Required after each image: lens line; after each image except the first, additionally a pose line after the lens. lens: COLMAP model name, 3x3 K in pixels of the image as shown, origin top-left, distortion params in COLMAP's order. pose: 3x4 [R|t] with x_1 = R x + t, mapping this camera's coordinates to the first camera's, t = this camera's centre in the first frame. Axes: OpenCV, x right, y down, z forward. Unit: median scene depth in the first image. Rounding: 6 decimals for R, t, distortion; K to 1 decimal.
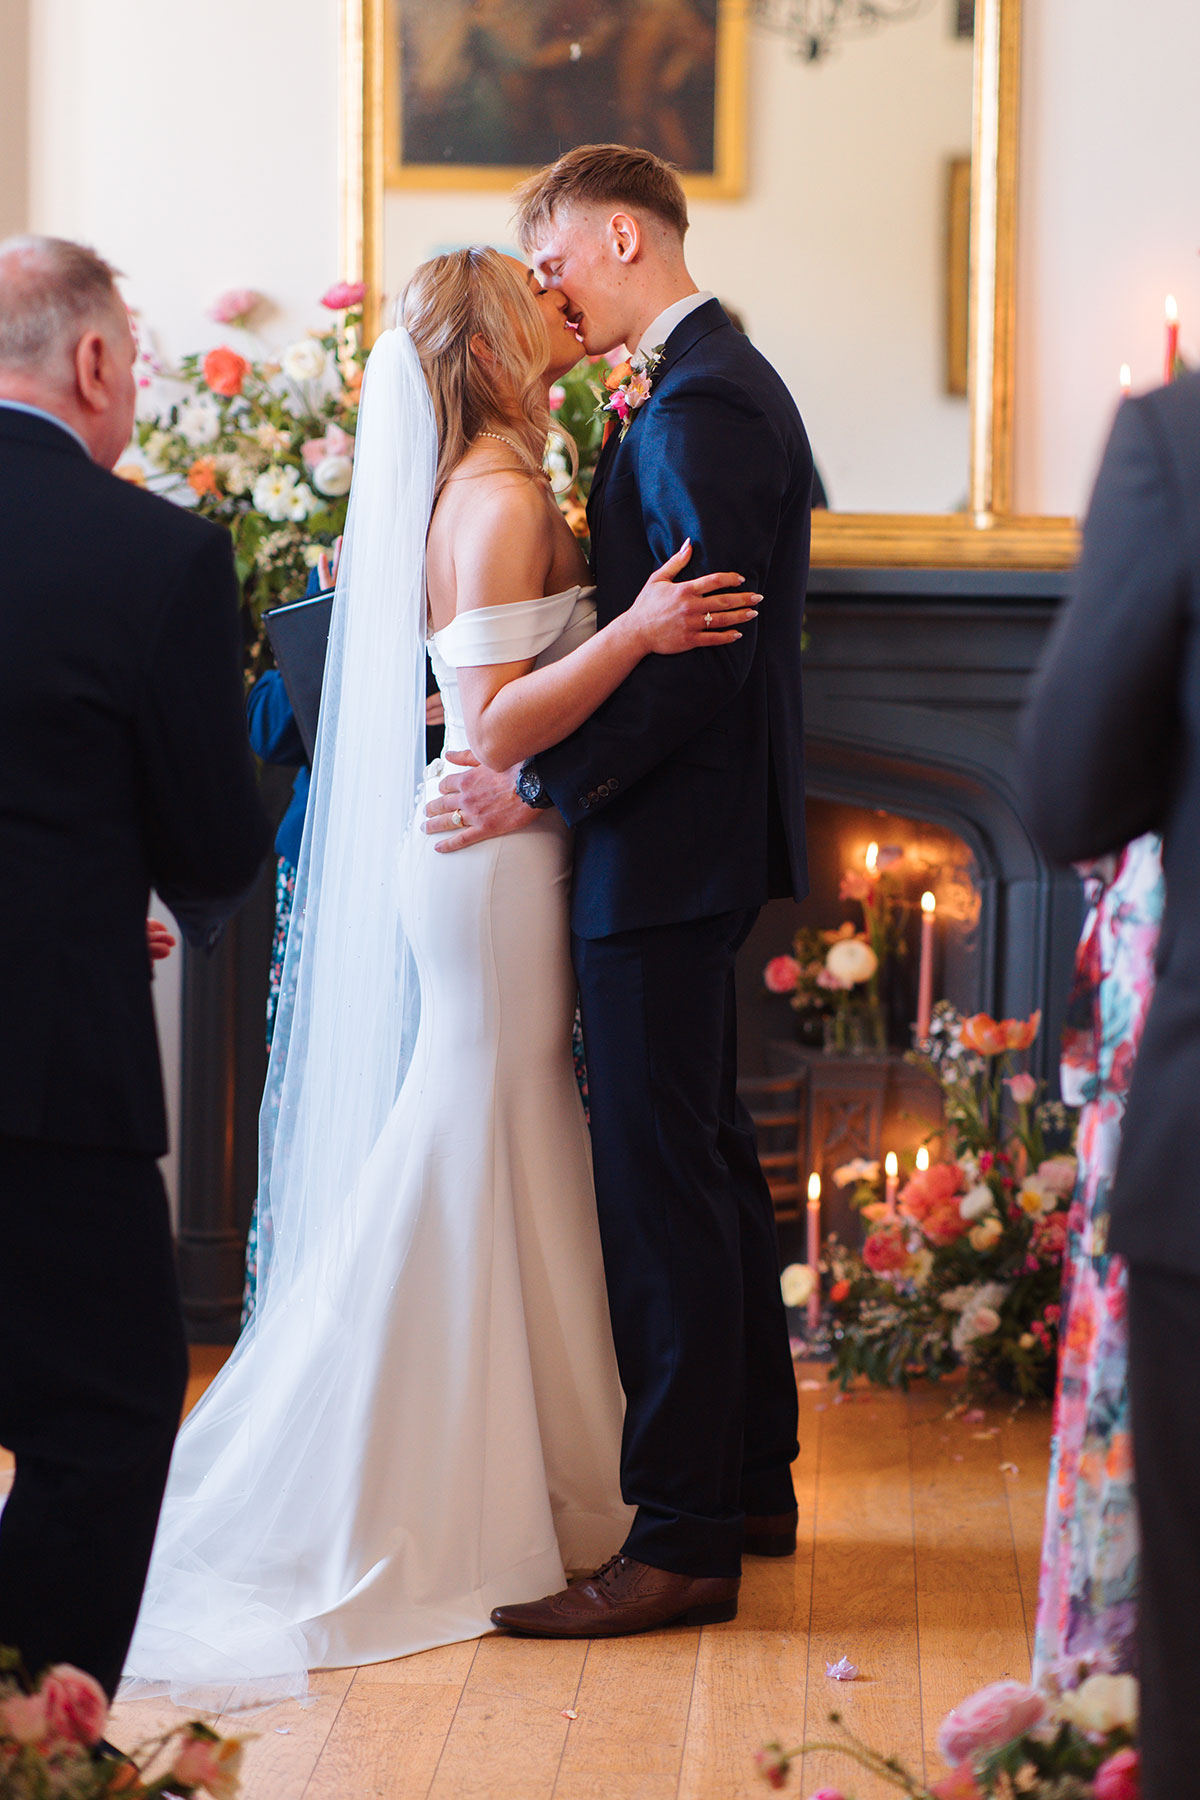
lens RADIAL K [[2477.7, 0, 599.4], [0, 2477.7, 743.6], [0, 0, 1]] dist [0.004695, -0.010006]
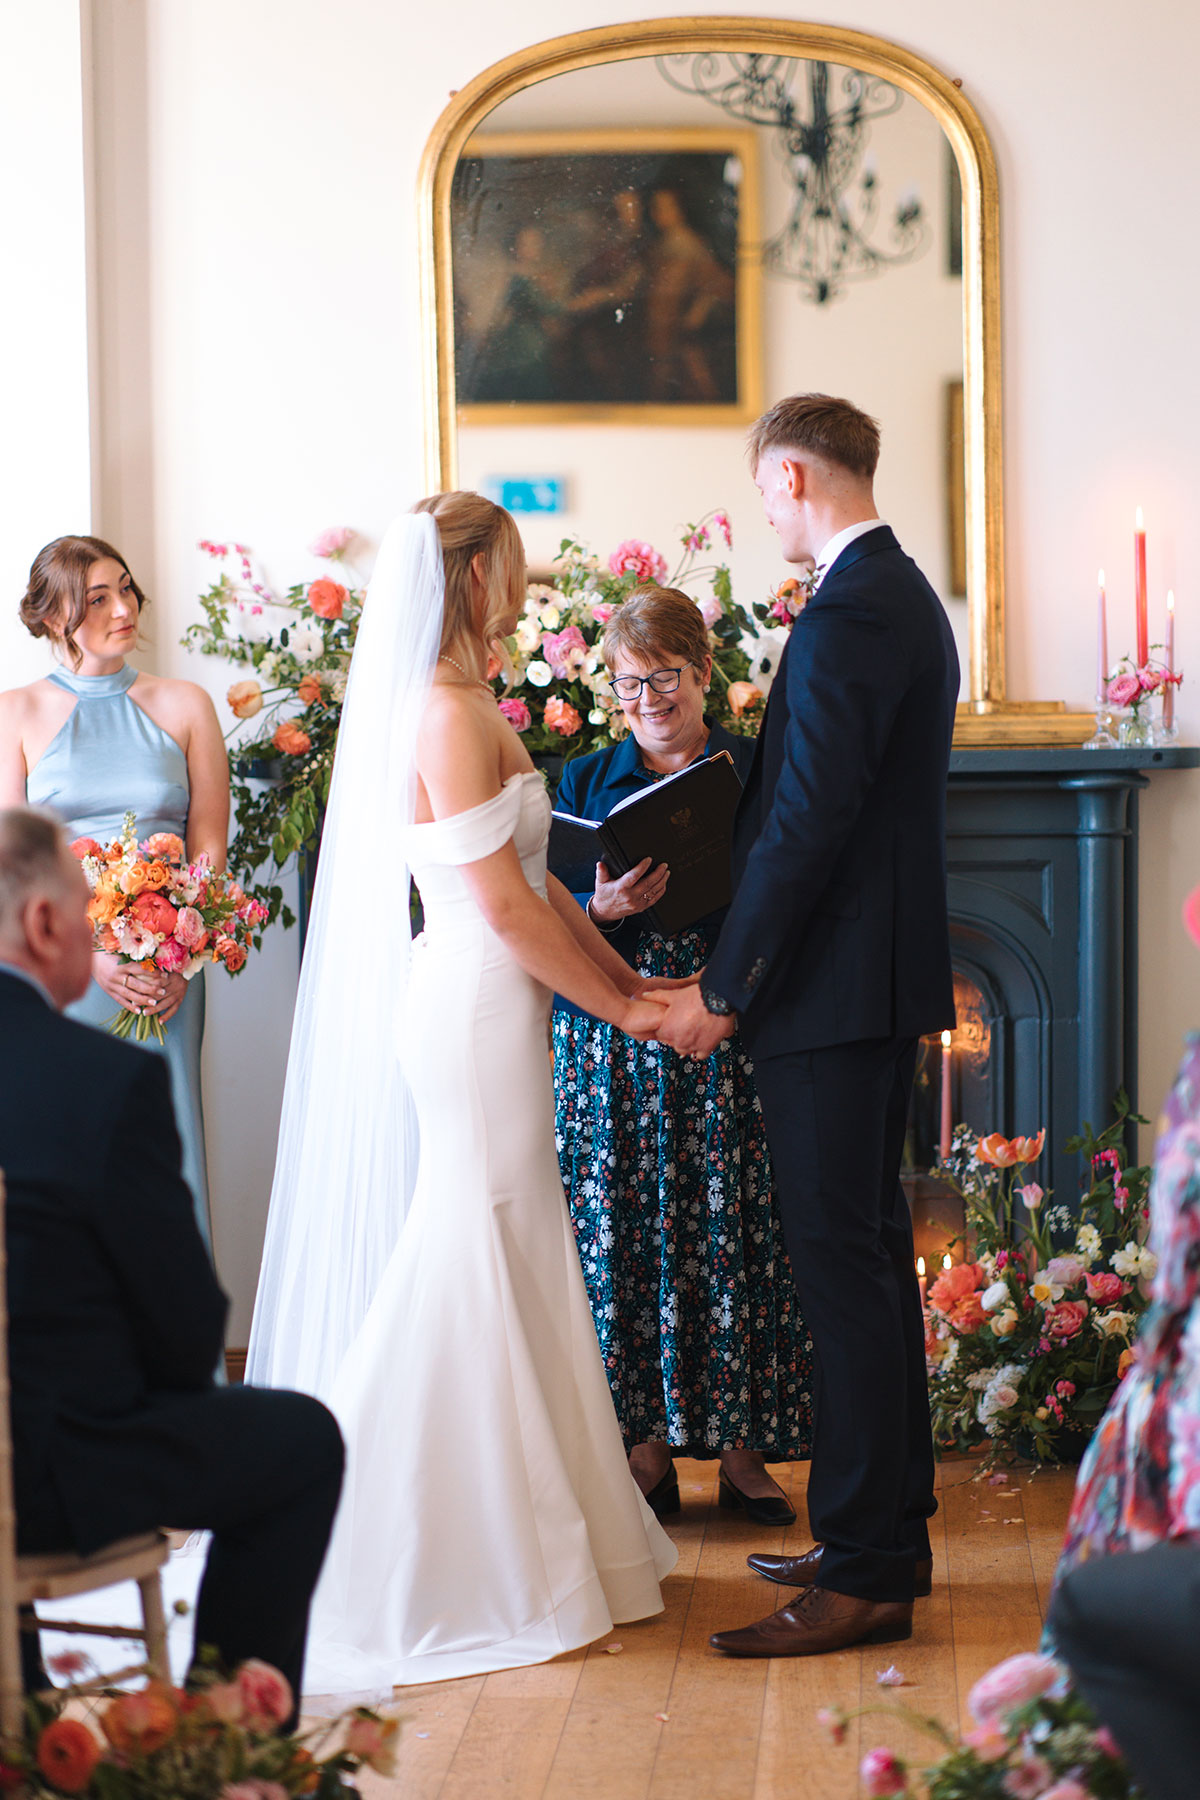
lens RADIAL K [[2509.1, 0, 600.0], [0, 2509.1, 900.0], [0, 0, 1]] dist [-0.016467, 0.033466]
pose [[0.999547, -0.028834, -0.008646, -0.016843], [0.028665, 0.999406, -0.019113, 0.017660], [0.009192, 0.018856, 0.999780, -0.175360]]
